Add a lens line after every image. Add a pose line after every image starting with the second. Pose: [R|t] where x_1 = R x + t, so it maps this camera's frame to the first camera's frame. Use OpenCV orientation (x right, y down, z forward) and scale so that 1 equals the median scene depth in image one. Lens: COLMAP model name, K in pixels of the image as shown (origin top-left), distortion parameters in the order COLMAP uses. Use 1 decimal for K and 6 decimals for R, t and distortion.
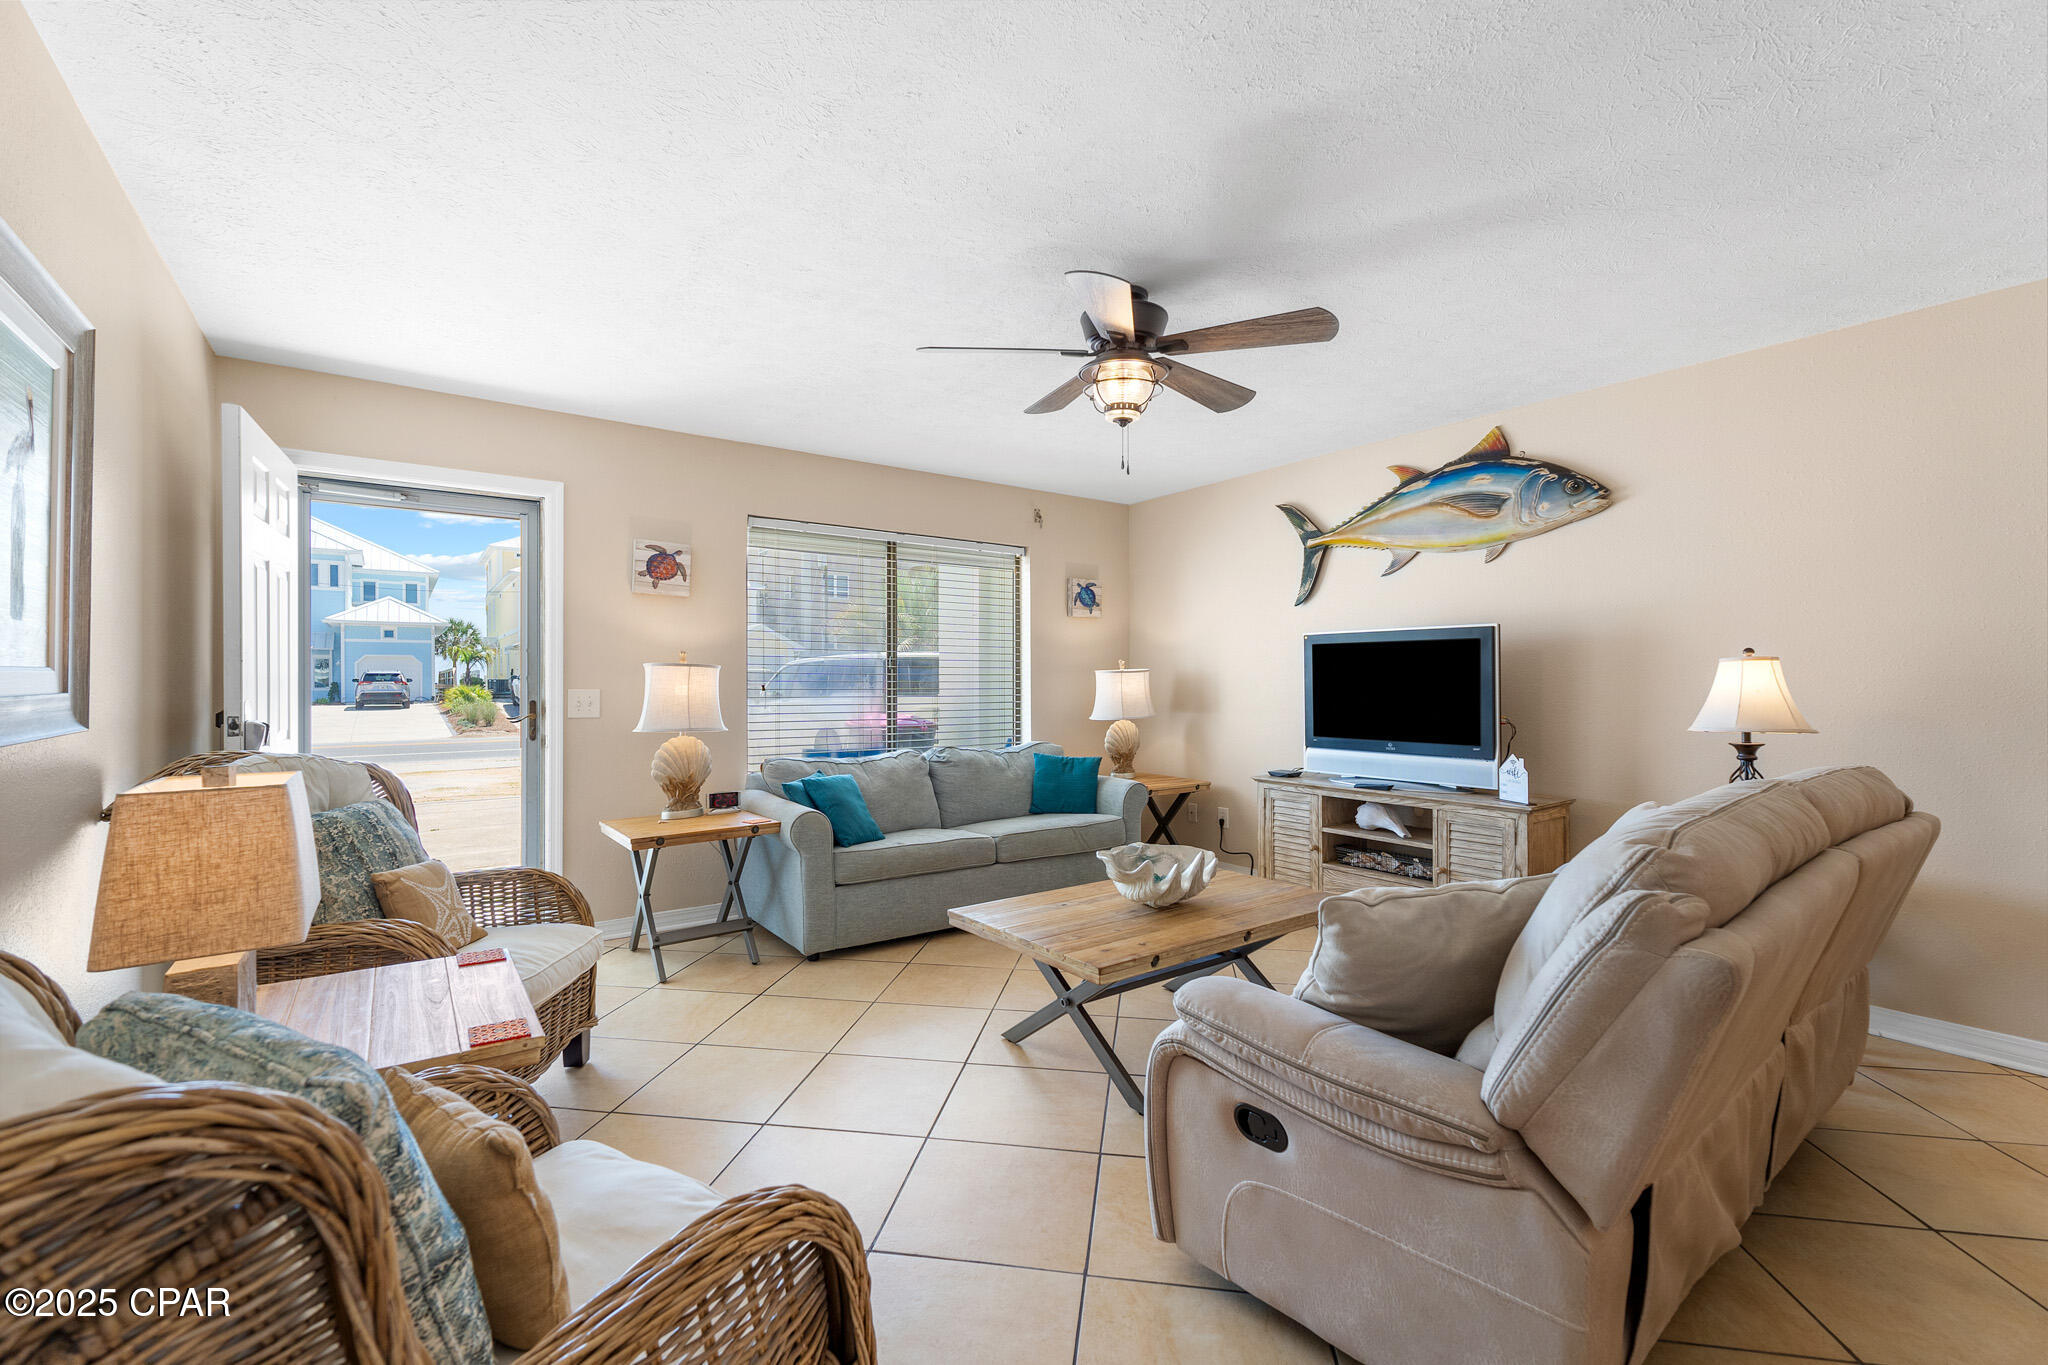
lens RADIAL K [[873.4, 0, 1026.4], [0, 873.4, 676.8], [0, 0, 1]] dist [-0.000736, 0.000001]
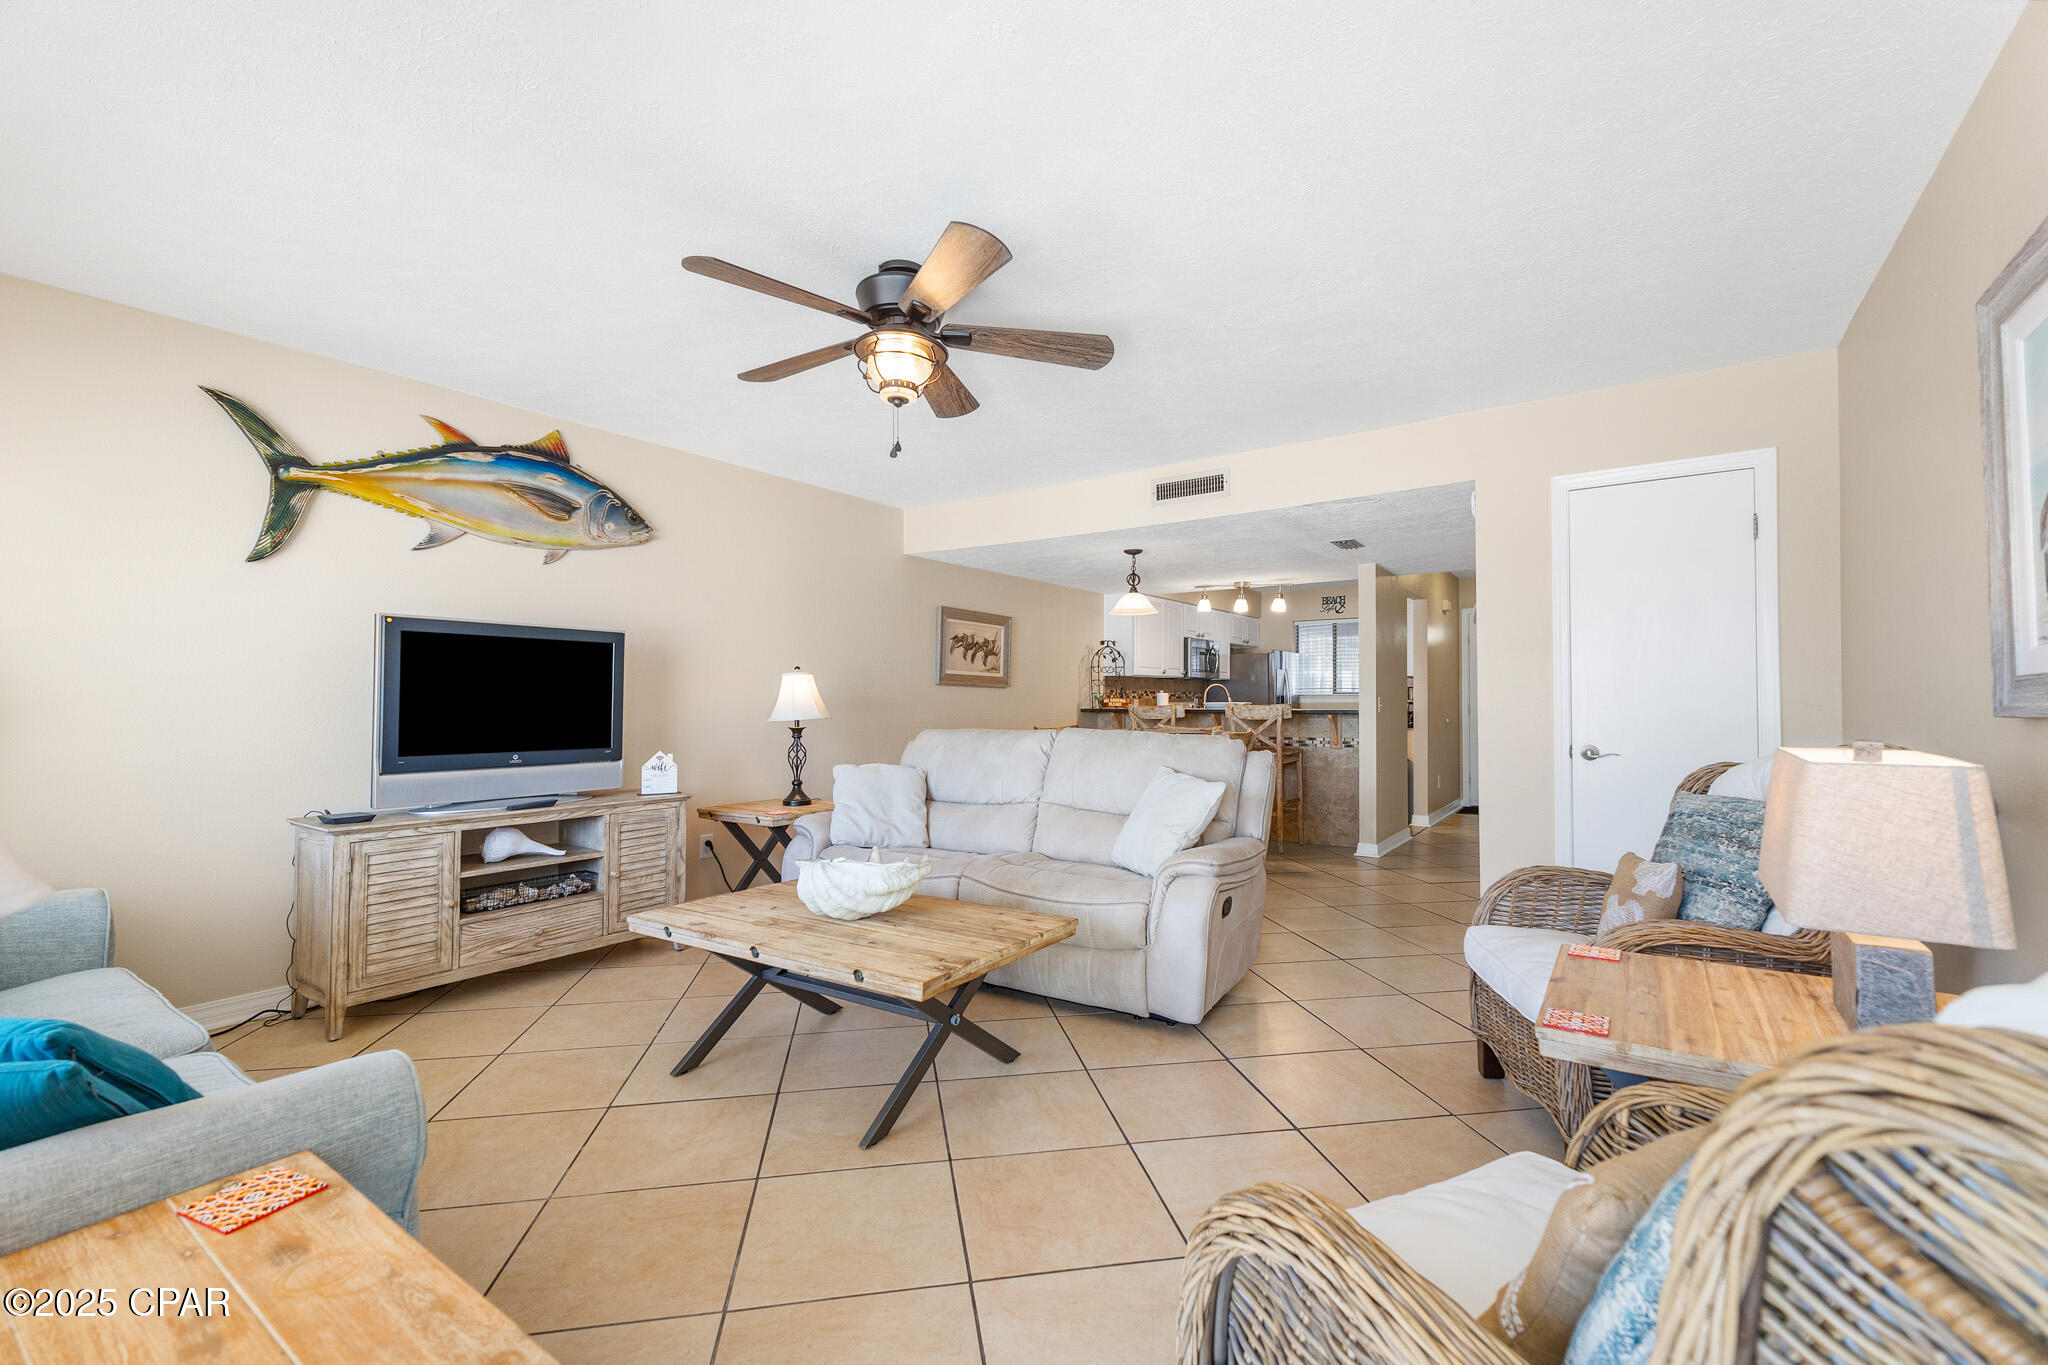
lens RADIAL K [[873.4, 0, 1024.6], [0, 873.4, 686.0], [0, 0, 1]] dist [-0.000736, 0.000001]
pose [[-0.322156, 0.018434, 0.946507, -0.554191], [-0.001532, 0.999799, -0.019993, 0.023658], [-0.946685, -0.007891, -0.322063, 0.789291]]
